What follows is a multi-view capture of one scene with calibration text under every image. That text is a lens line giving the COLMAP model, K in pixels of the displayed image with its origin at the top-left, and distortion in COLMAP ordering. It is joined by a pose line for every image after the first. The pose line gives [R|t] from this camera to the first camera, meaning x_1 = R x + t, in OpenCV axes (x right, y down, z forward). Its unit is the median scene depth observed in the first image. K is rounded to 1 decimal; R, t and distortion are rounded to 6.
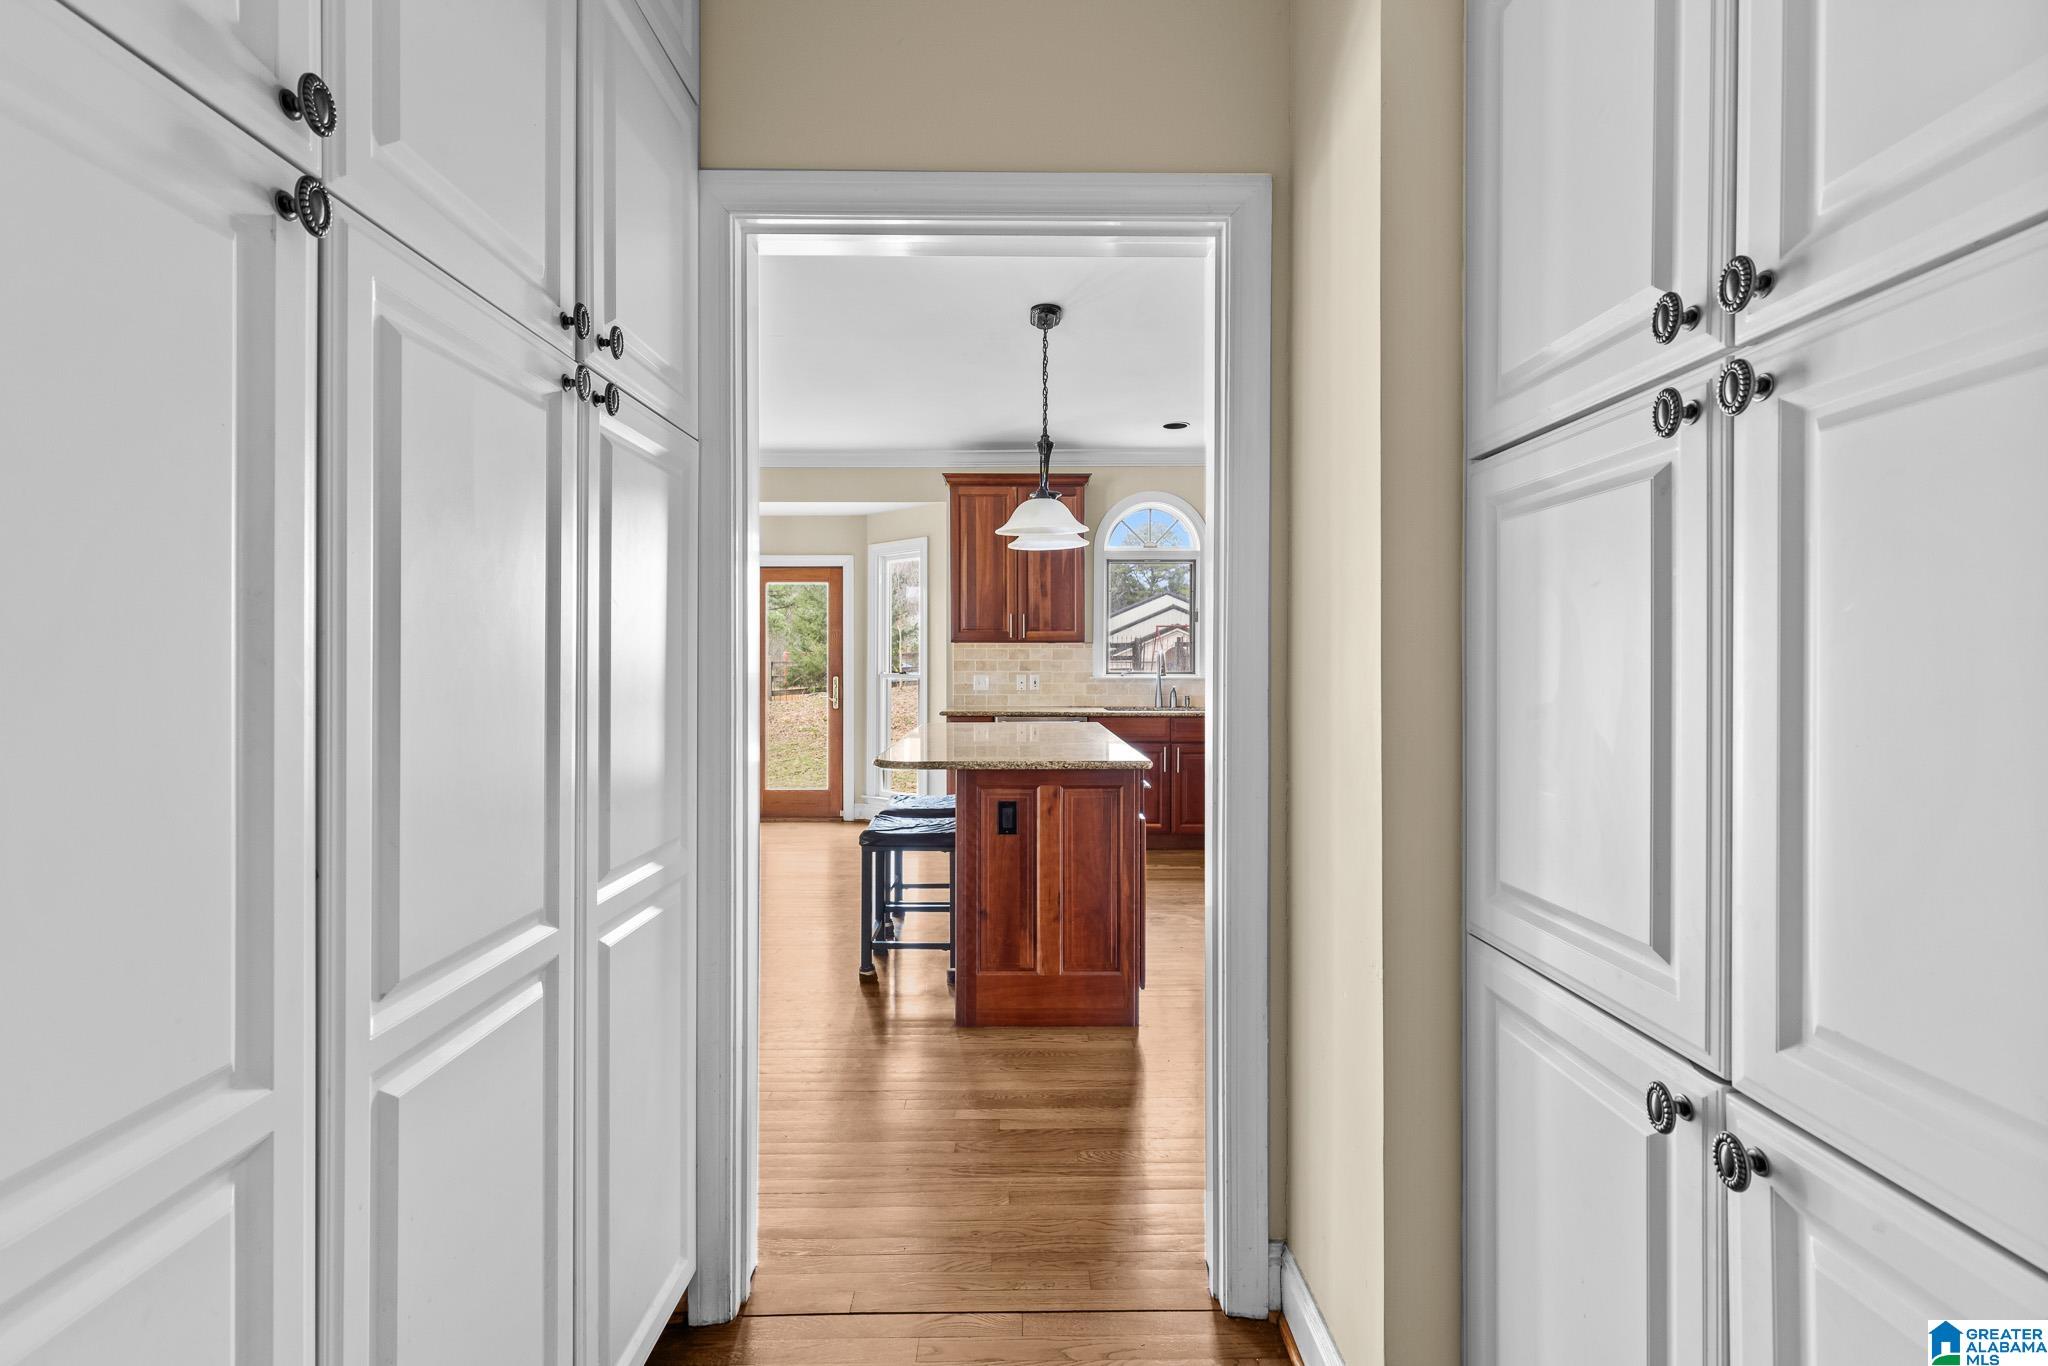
lens RADIAL K [[923.7, 0, 1020.9], [0, 923.7, 672.8], [0, 0, 1]] dist [0.007977, -0.001806]
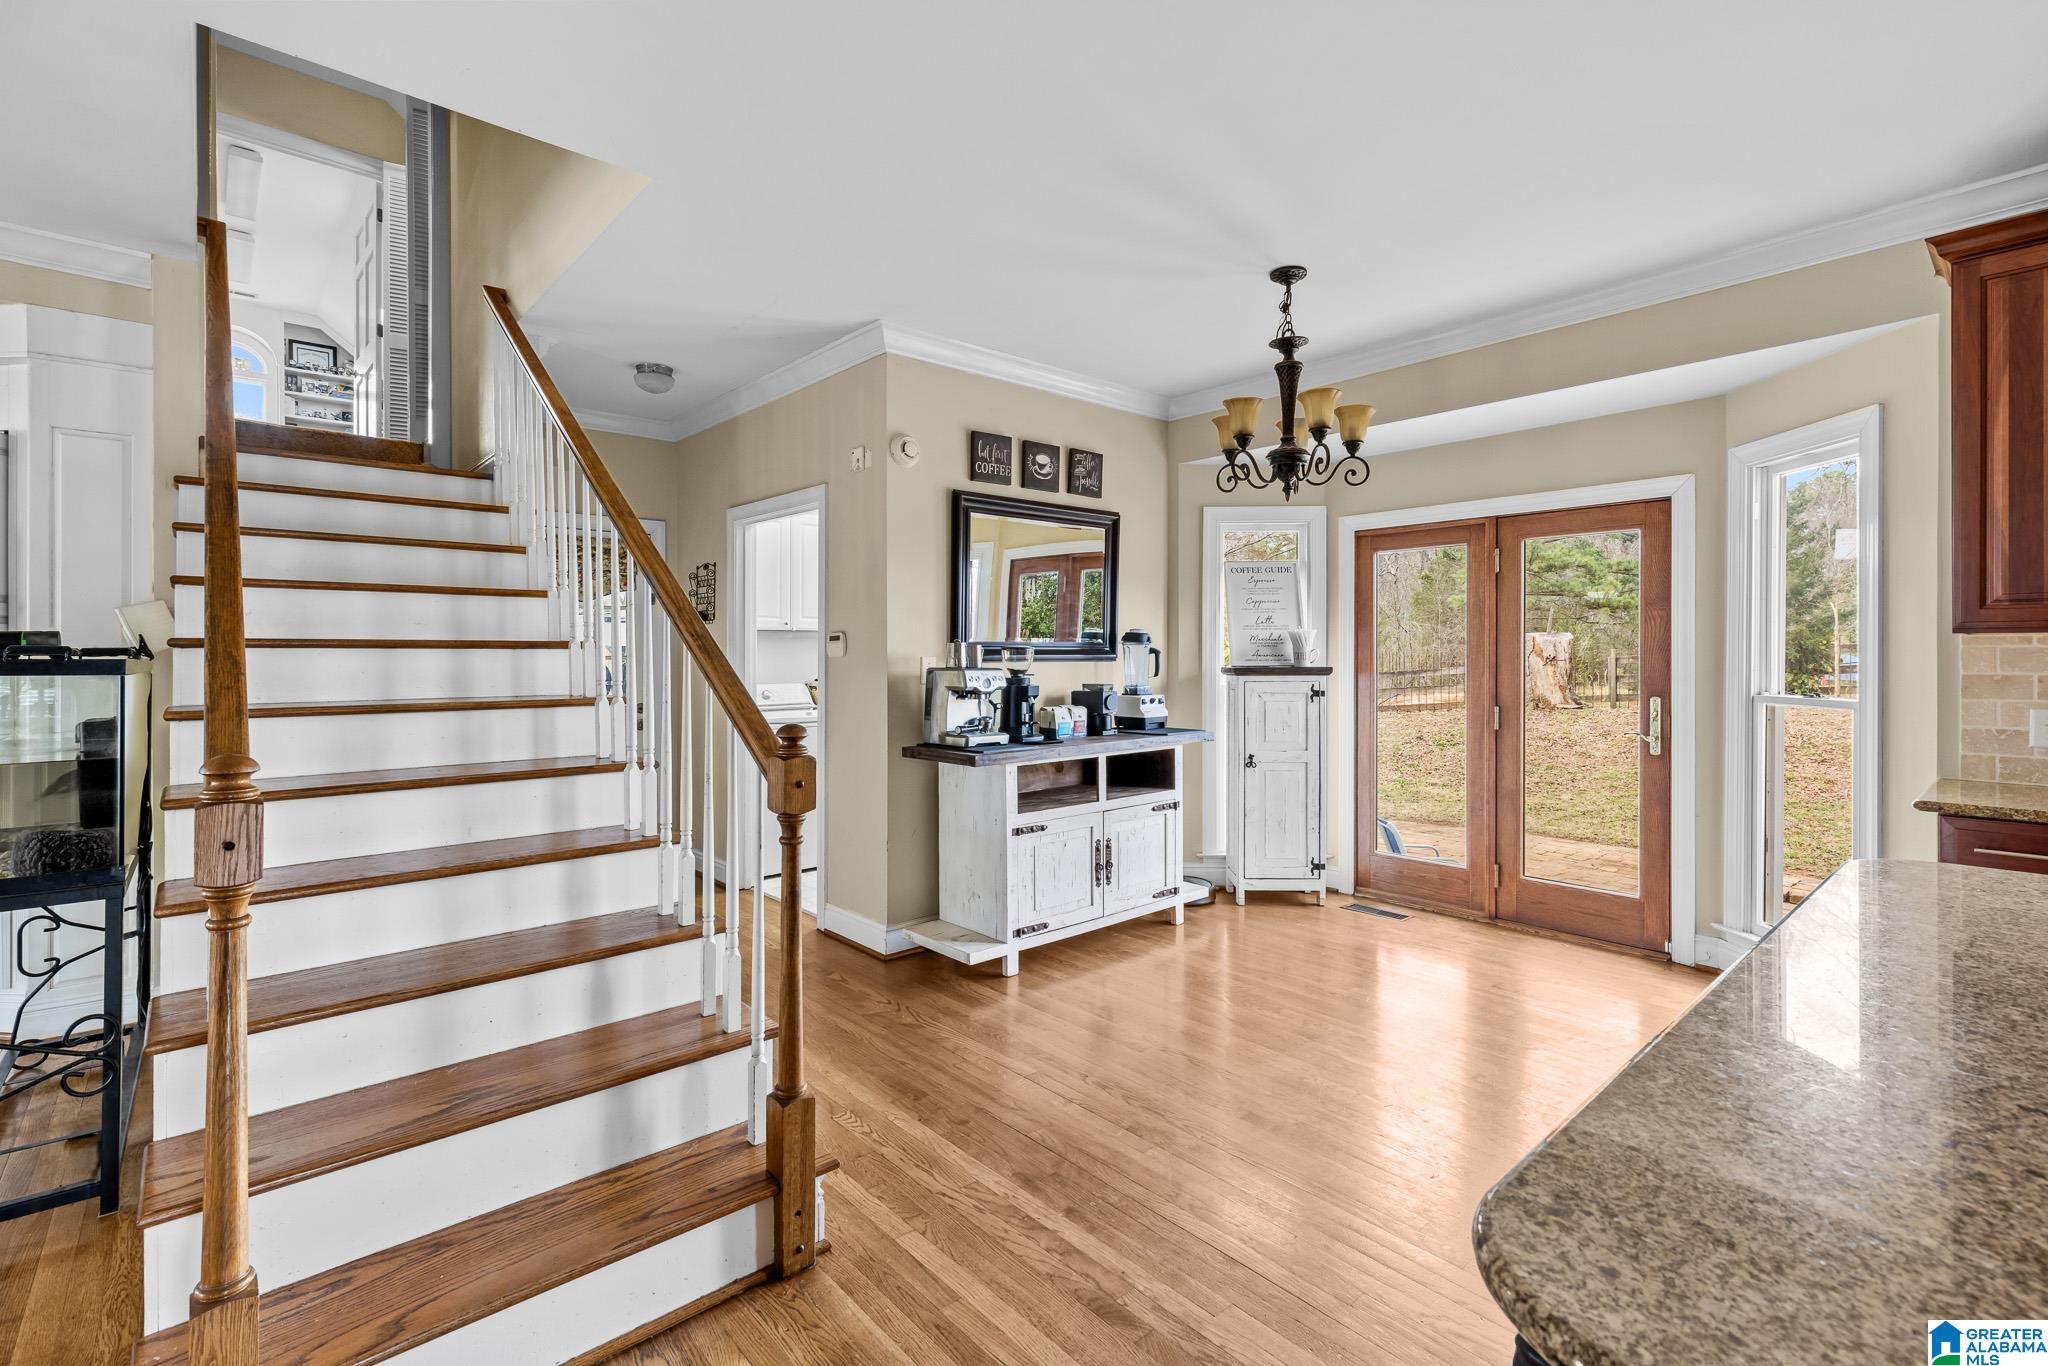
lens RADIAL K [[923.7, 0, 1017.0], [0, 923.7, 655.8], [0, 0, 1]] dist [0.007977, -0.001806]
pose [[0.653070, 0.000058, -0.757298, -0.031955], [-0.006597, 0.999962, -0.005613, -0.016307], [0.757269, 0.008661, 0.653046, 0.378751]]
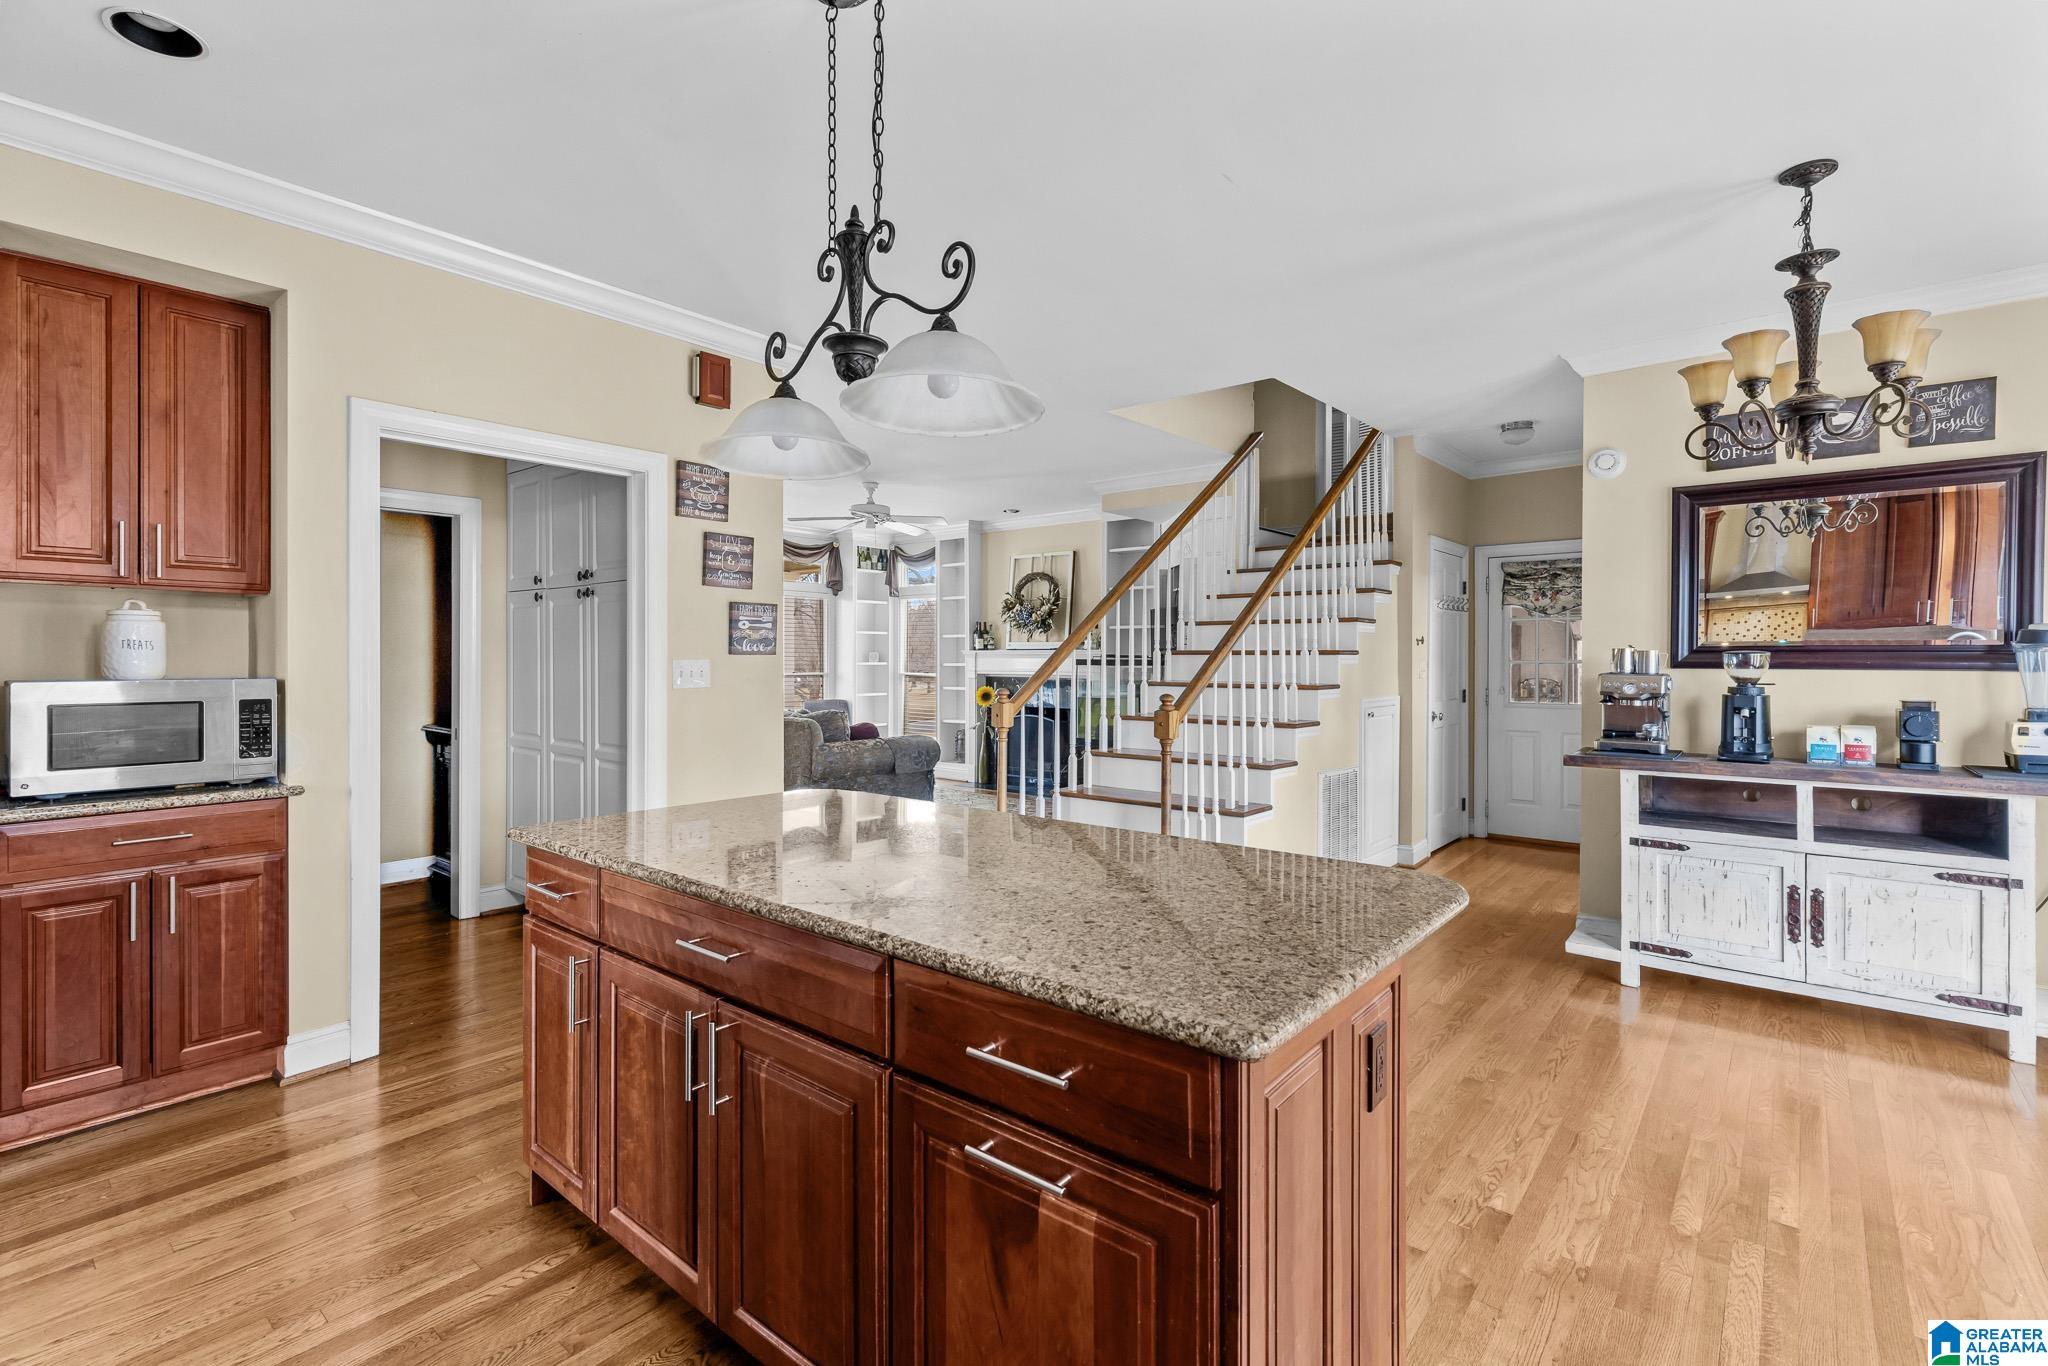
lens RADIAL K [[923.7, 0, 1026.8], [0, 923.7, 669.0], [0, 0, 1]] dist [0.007977, -0.001806]
pose [[-0.645990, 0.008308, -0.763300, 0.202429], [-0.012007, 0.999706, 0.021042, -0.022461], [0.763251, 0.022758, -0.645701, 0.836149]]
